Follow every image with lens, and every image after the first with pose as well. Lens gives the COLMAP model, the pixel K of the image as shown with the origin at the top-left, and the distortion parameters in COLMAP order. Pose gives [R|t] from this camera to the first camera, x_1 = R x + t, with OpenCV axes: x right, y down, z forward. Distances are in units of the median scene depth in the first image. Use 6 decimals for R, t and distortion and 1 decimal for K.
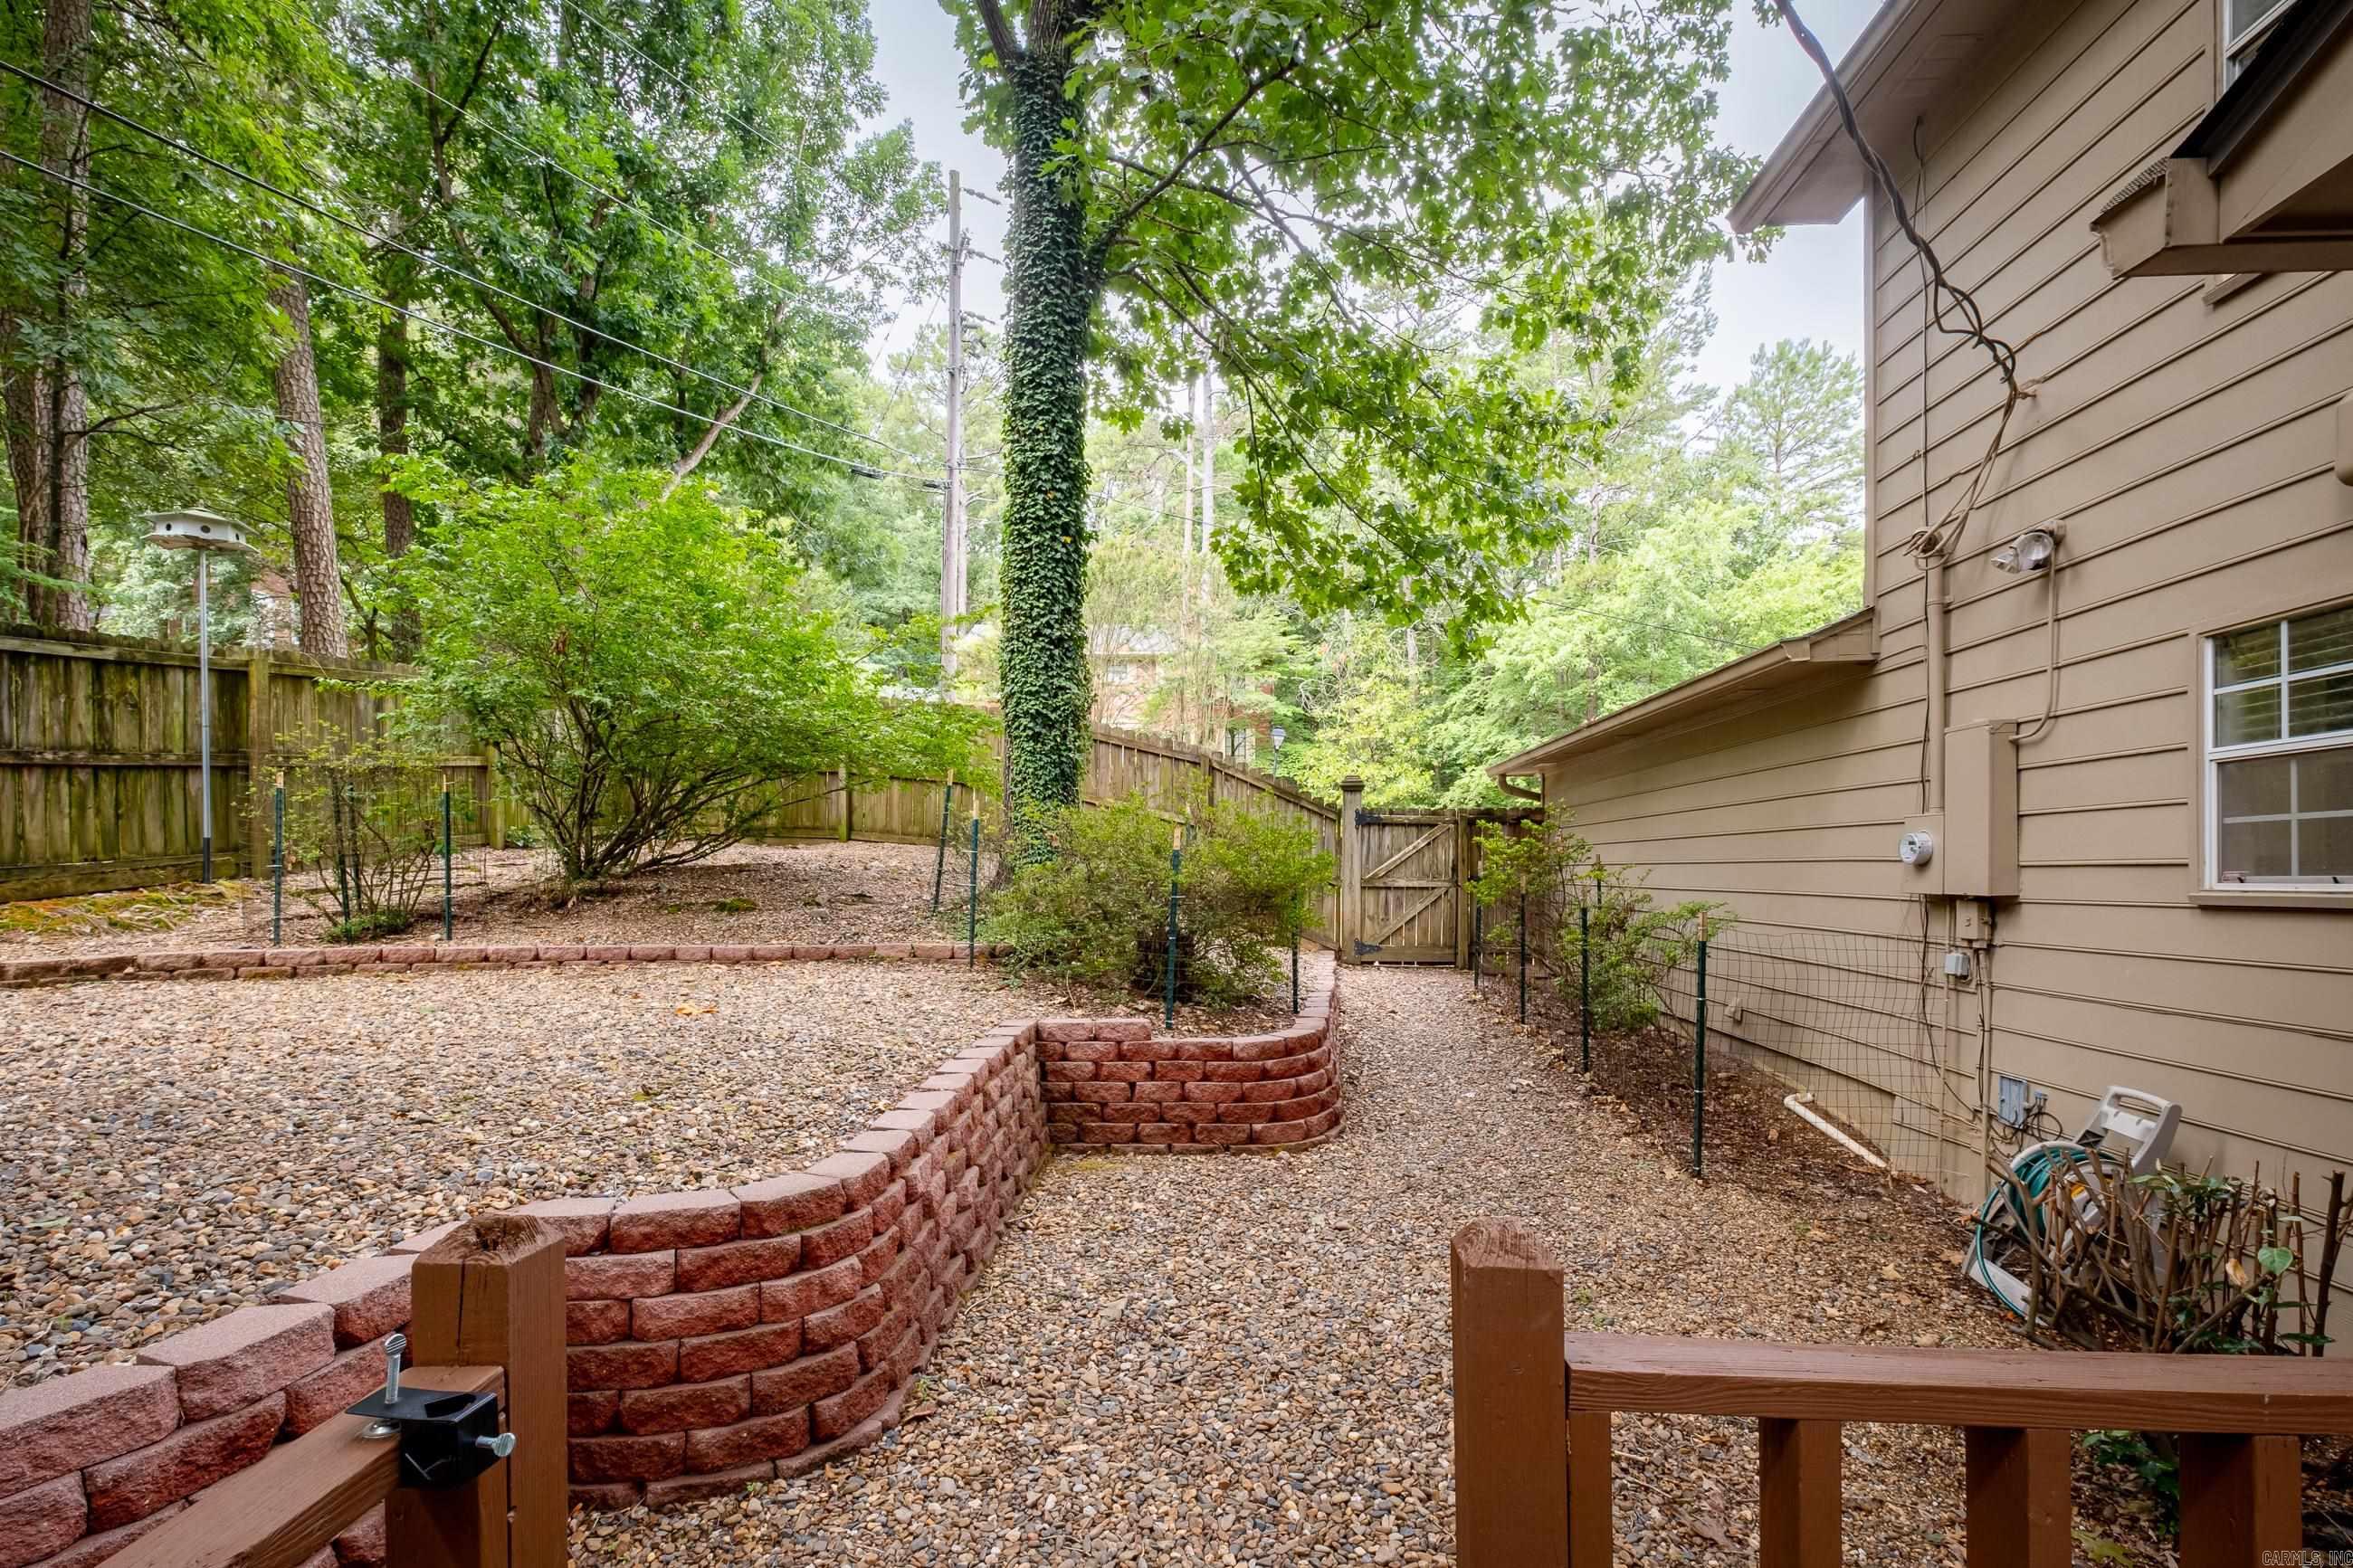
lens RADIAL K [[1103.5, 0, 1172.5], [0, 1103.5, 872.3], [0, 0, 1]] dist [-0.035658, 0.000716]
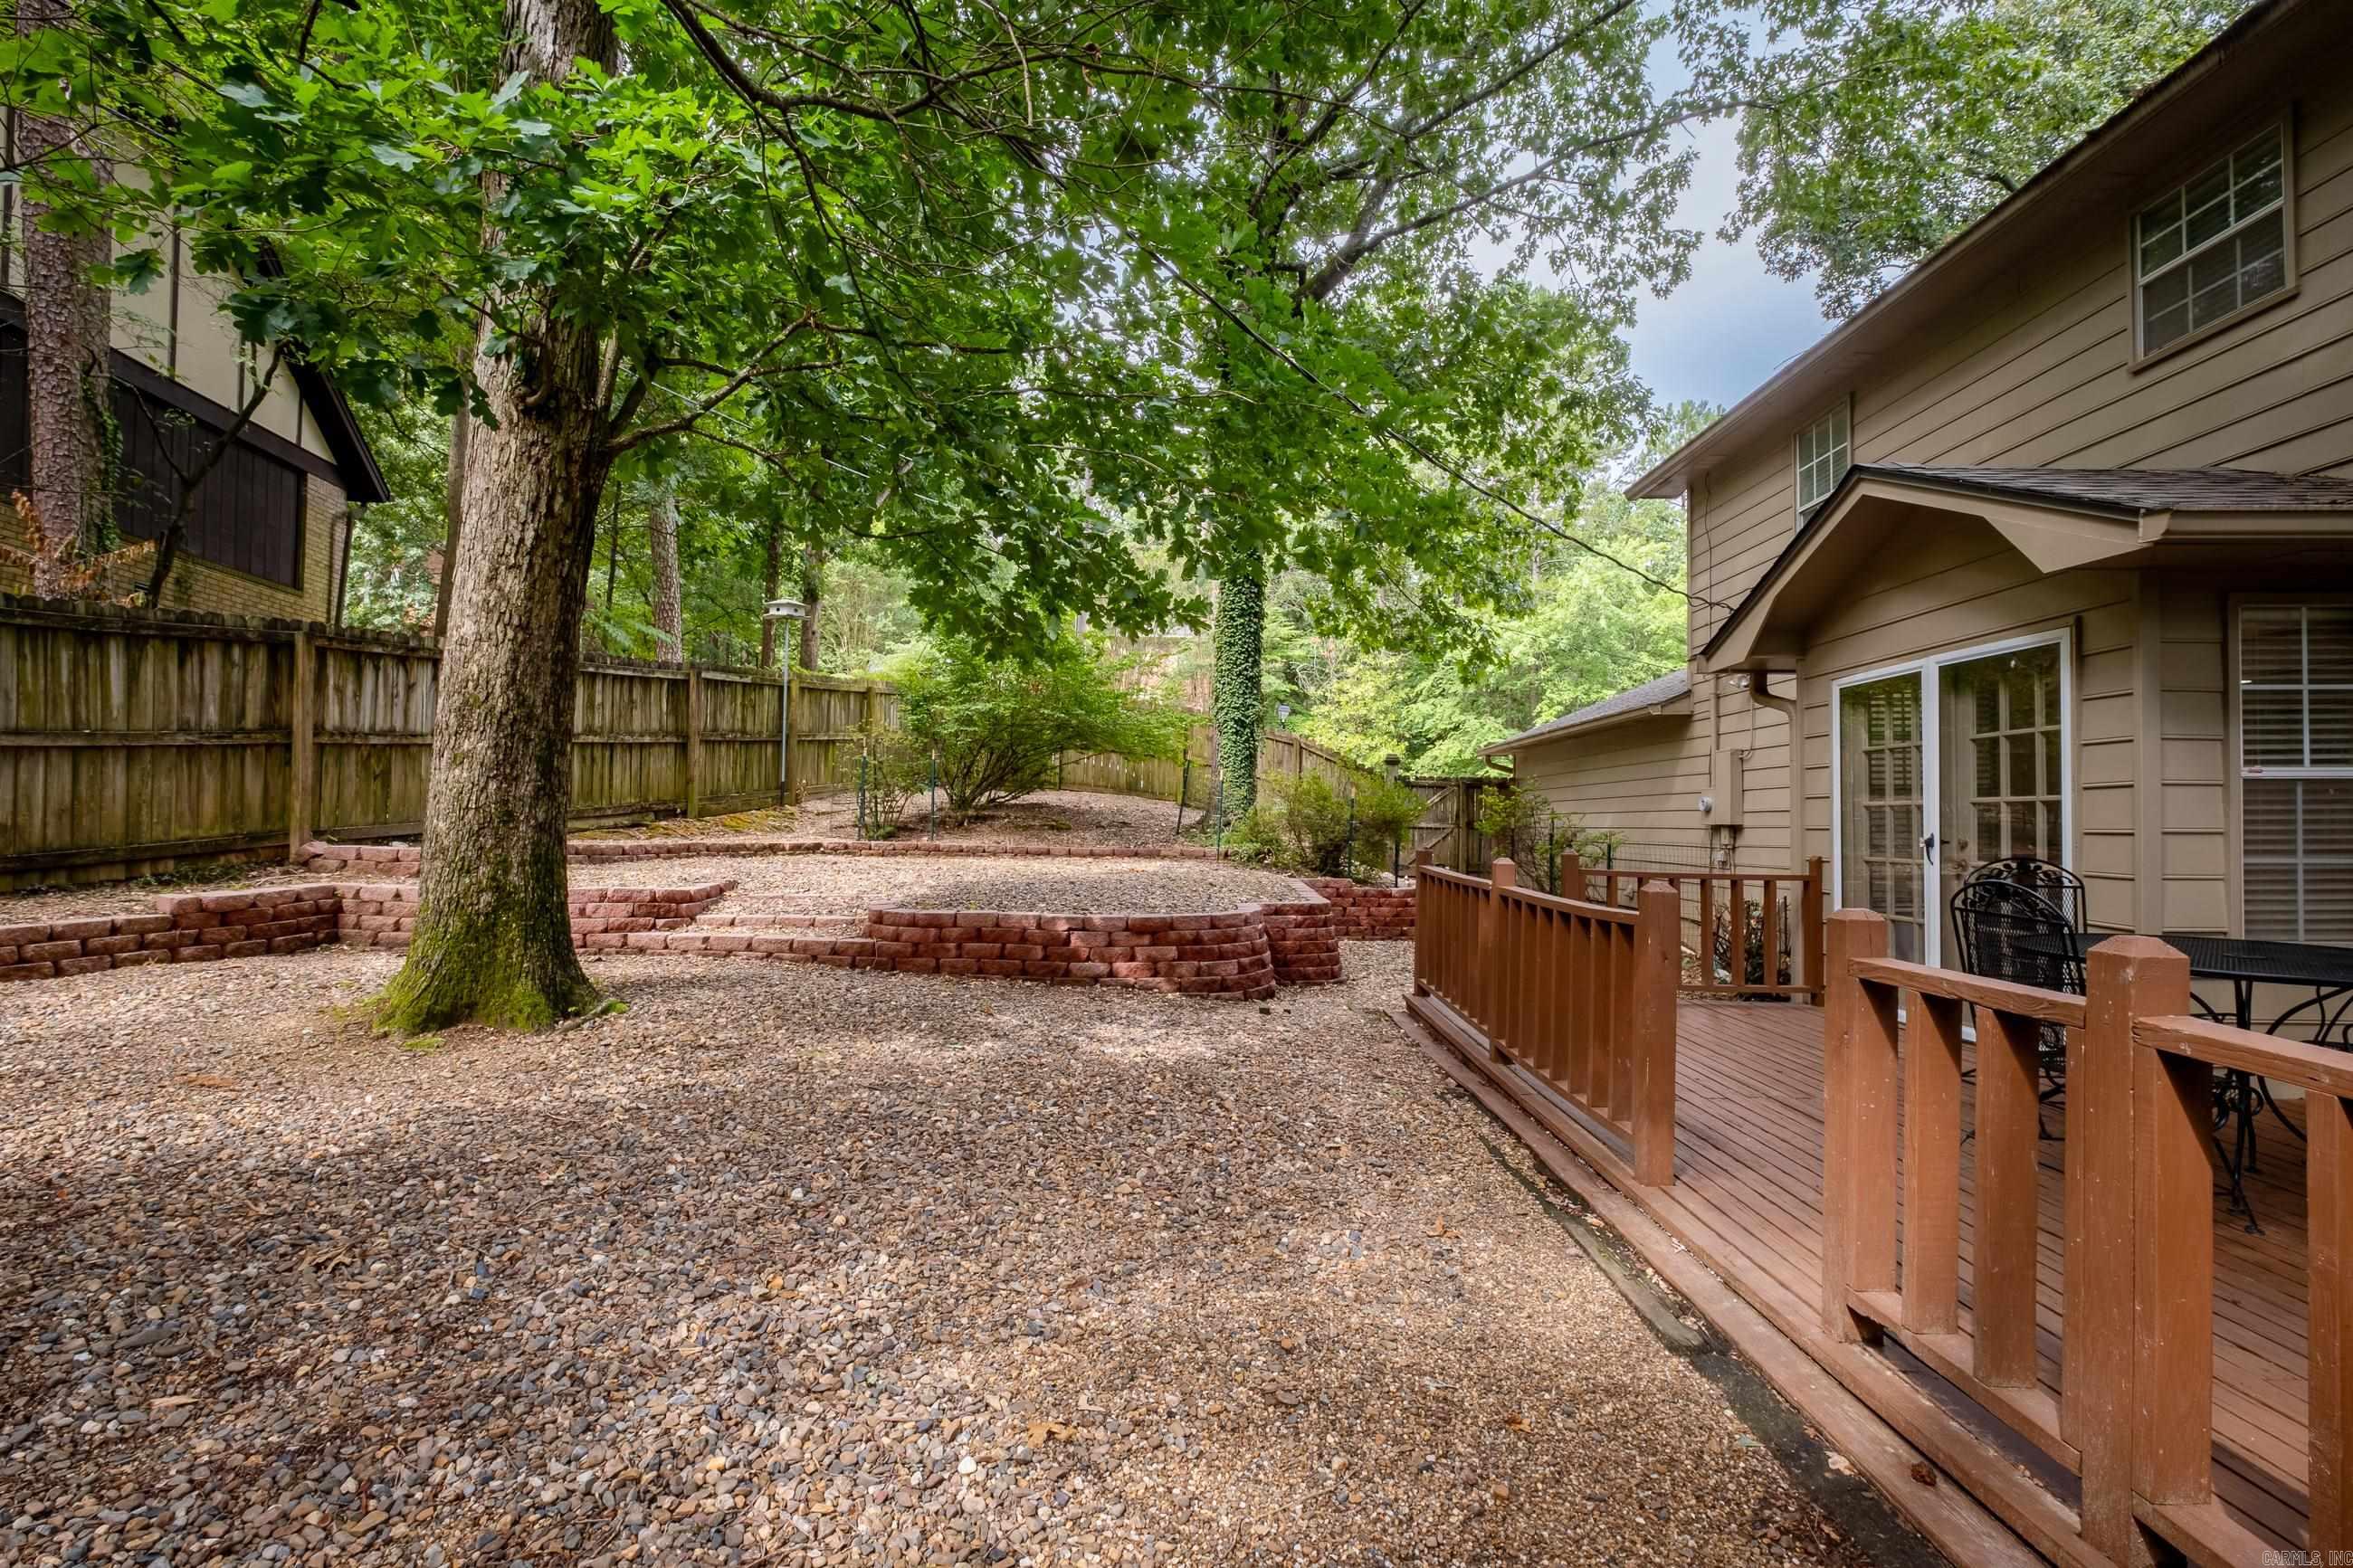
lens RADIAL K [[1061.4, 0, 1178.5], [0, 1061.4, 774.2], [0, 0, 1]] dist [-0.001950, 0.000218]
pose [[0.998580, 0.021816, 0.048597, -0.291918], [-0.019431, 0.998609, -0.049023, 0.025911], [-0.049599, 0.048009, 0.997615, -0.655820]]
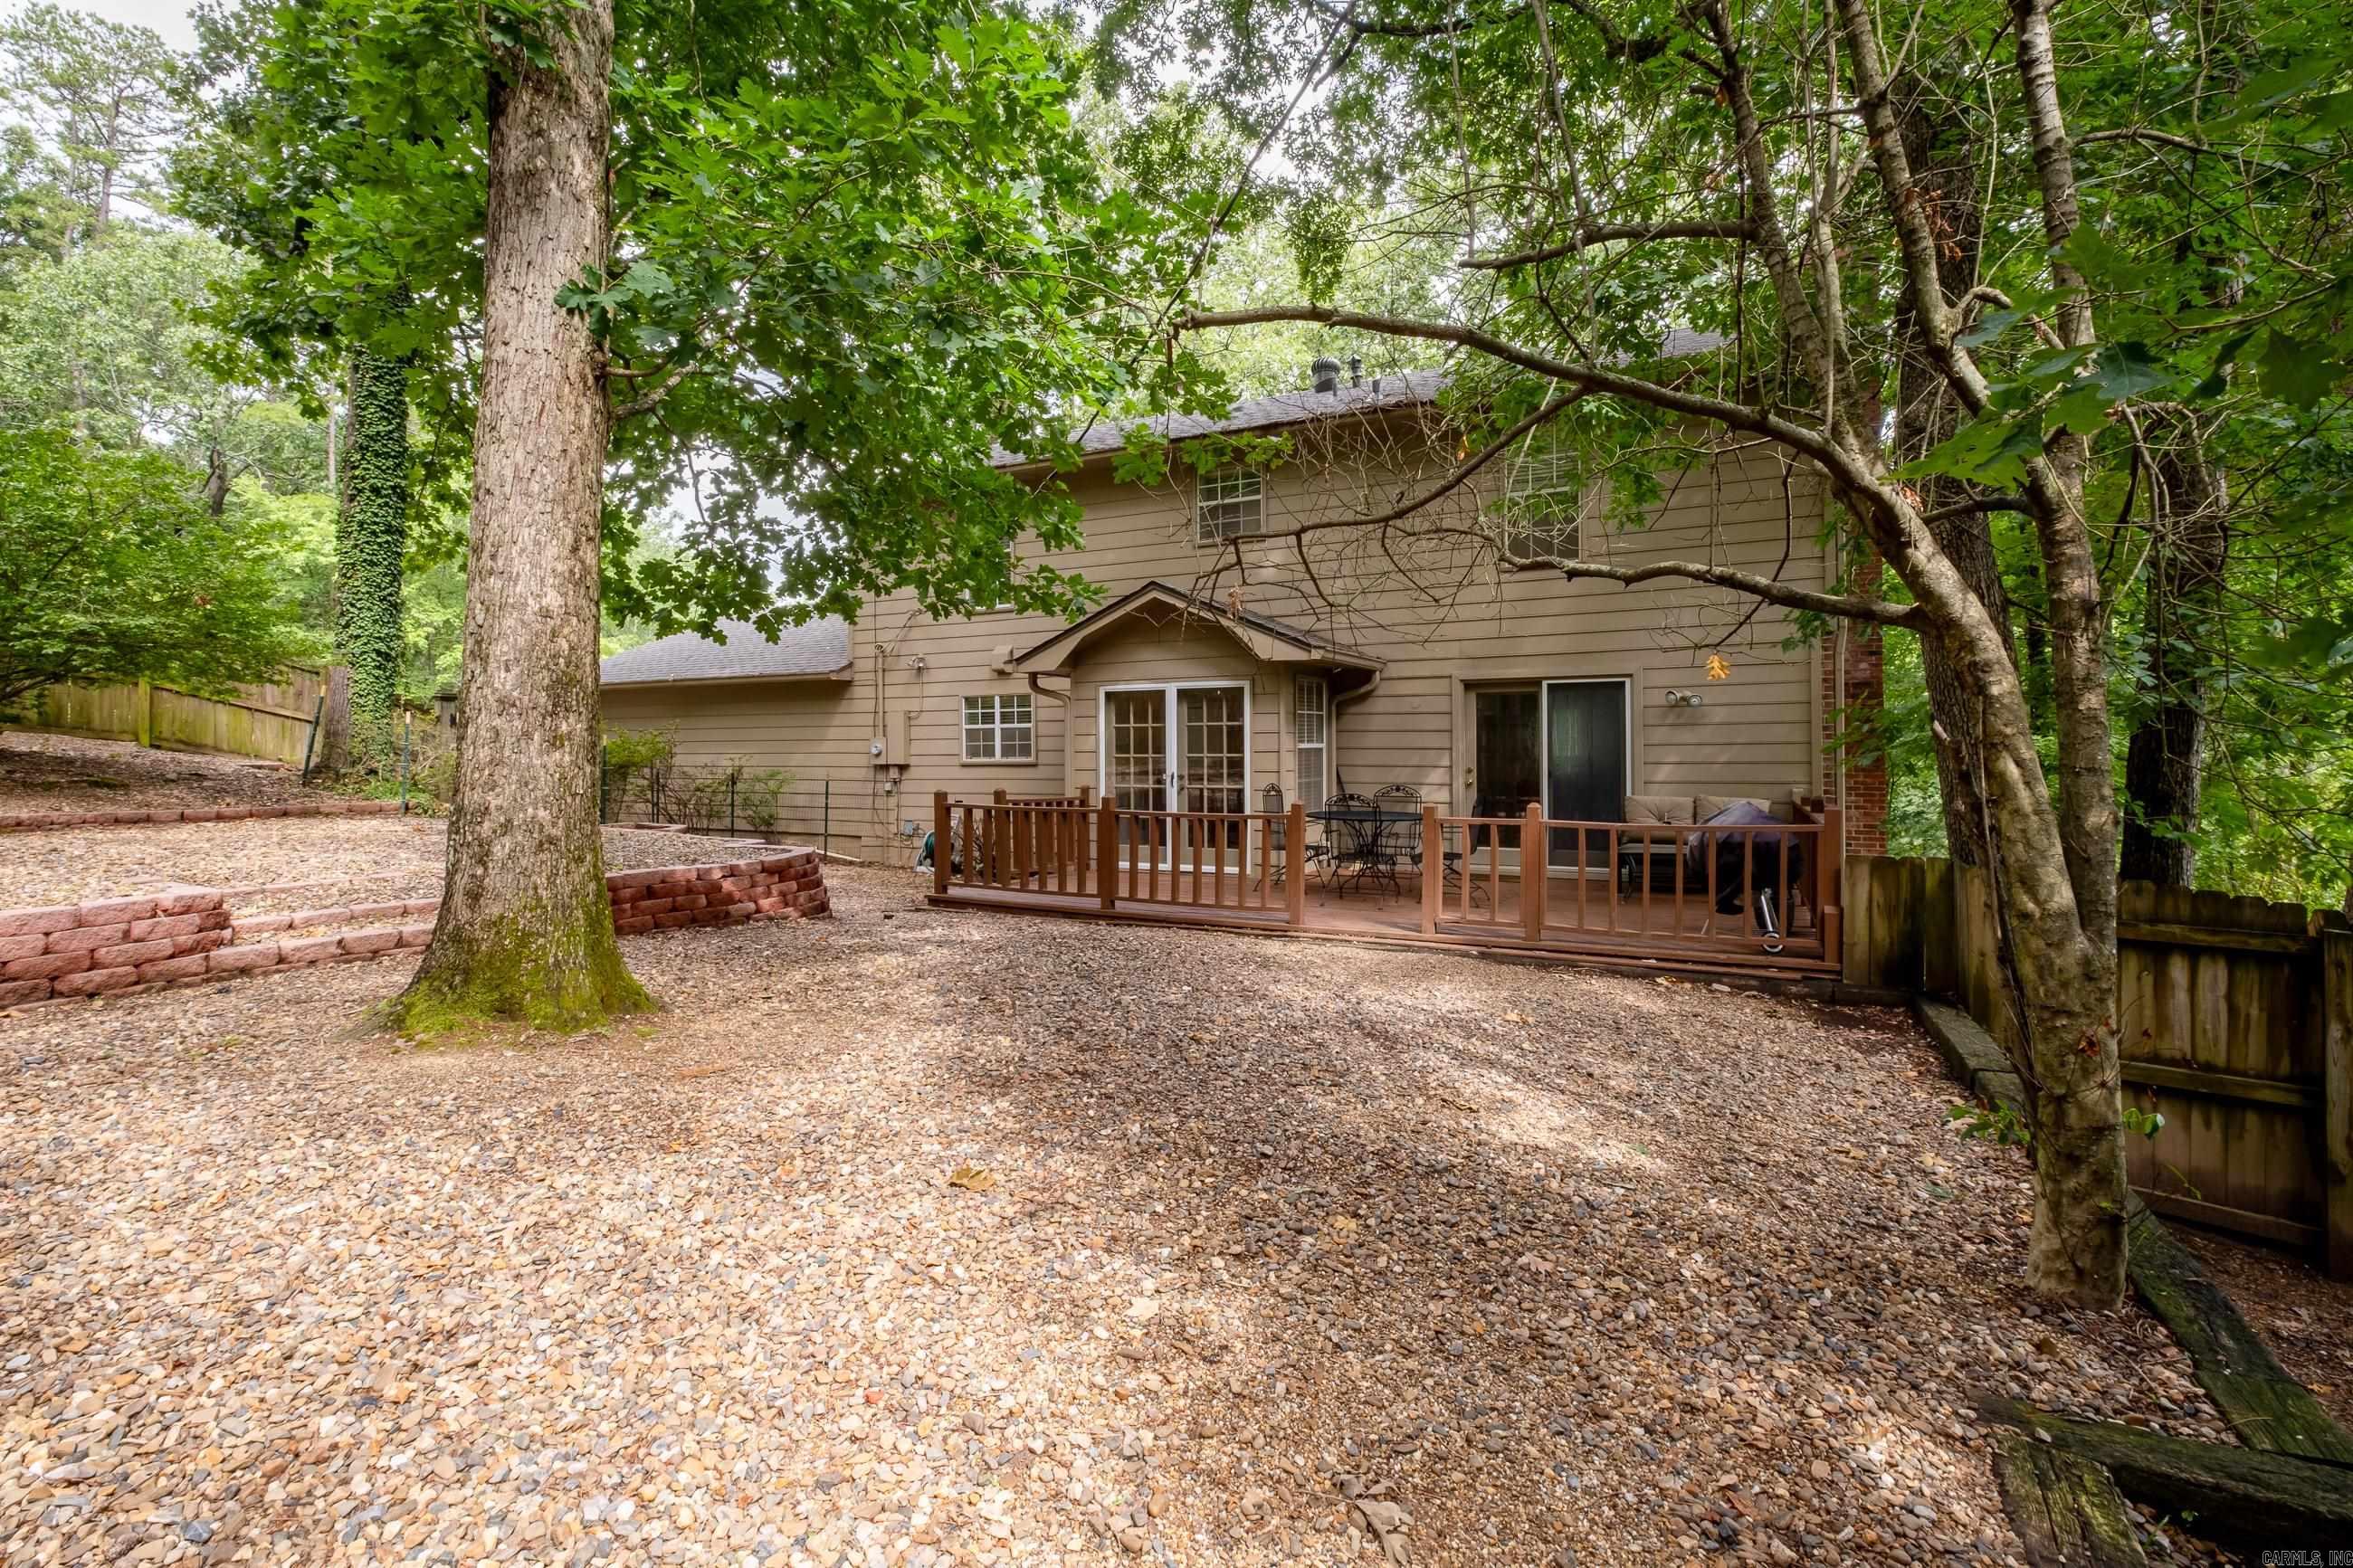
lens RADIAL K [[1041.8, 0, 1178.2], [0, 1041.8, 725.5], [0, 0, 1]] dist [0.000382, 0.000015]
pose [[0.423404, 0.030783, 0.905418, -0.931928], [0.003278, 0.999364, -0.035510, 0.010395], [-0.905935, 0.018003, 0.423034, -0.579493]]
